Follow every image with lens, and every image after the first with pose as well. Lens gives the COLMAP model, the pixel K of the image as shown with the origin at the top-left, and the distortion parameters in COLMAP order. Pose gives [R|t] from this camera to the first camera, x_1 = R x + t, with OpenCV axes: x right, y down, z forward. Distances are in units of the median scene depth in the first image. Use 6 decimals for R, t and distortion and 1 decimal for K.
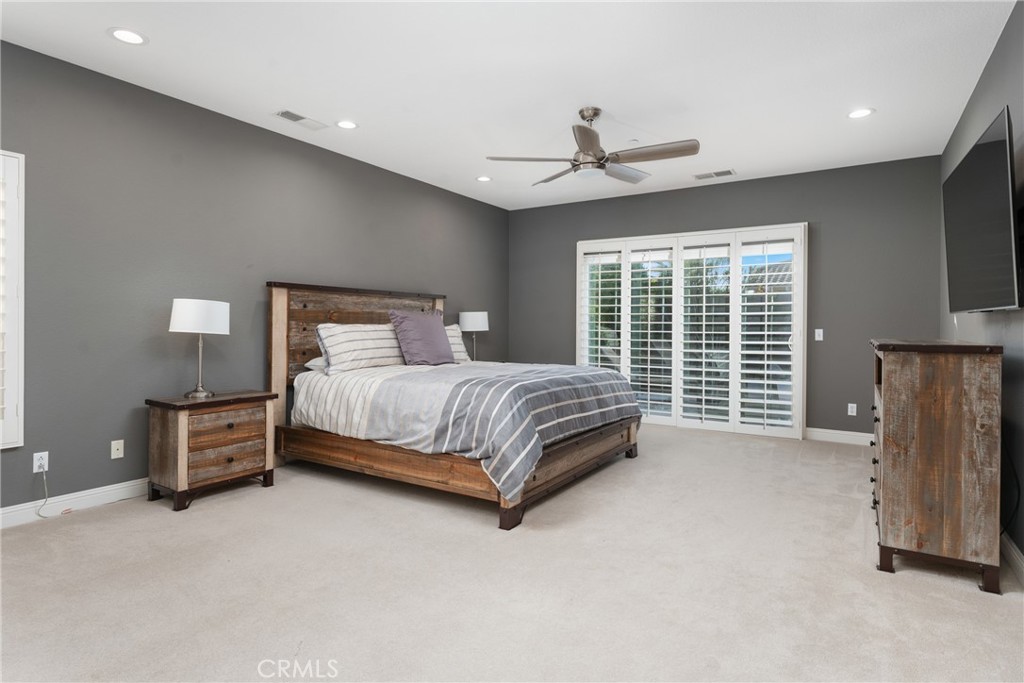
lens RADIAL K [[548.0, 0, 519.1], [0, 548.0, 322.4], [0, 0, 1]] dist [0.016153, -0.001109]
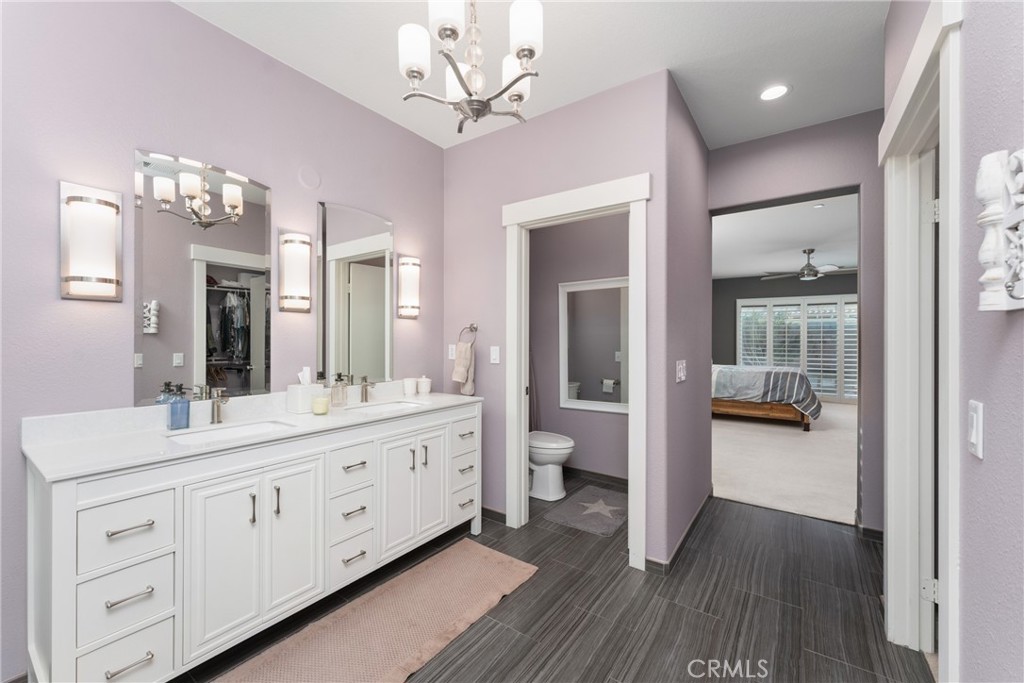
lens RADIAL K [[410.1, 0, 514.1], [0, 410.1, 339.1], [0, 0, 1]] dist [-0.001393, 0.000276]
pose [[0.998636, -0.002945, -0.052136, -1.016009], [0.003419, 0.999954, 0.008990, -0.049412], [0.052107, -0.009156, 0.998600, -0.742595]]
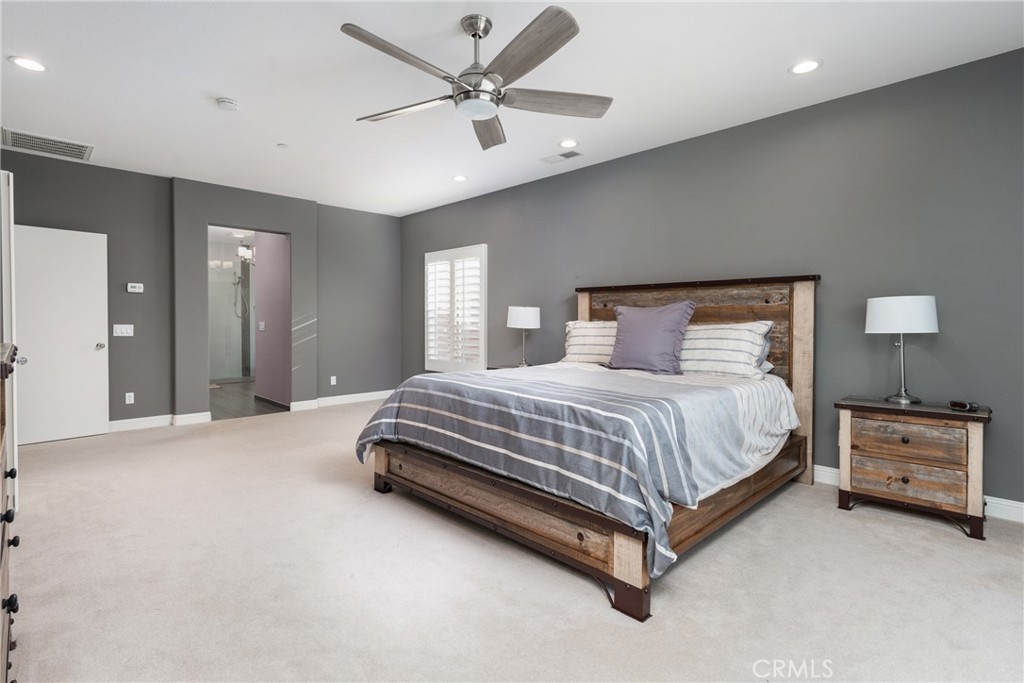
lens RADIAL K [[492.7, 0, 514.4], [0, 492.7, 333.9], [0, 0, 1]] dist [-0.001083, -0.000331]
pose [[-0.232753, 0.020937, -0.972311, 0.752756], [0.000620, 0.999771, 0.021380, 0.008459], [0.972536, 0.004373, -0.232712, 1.213303]]
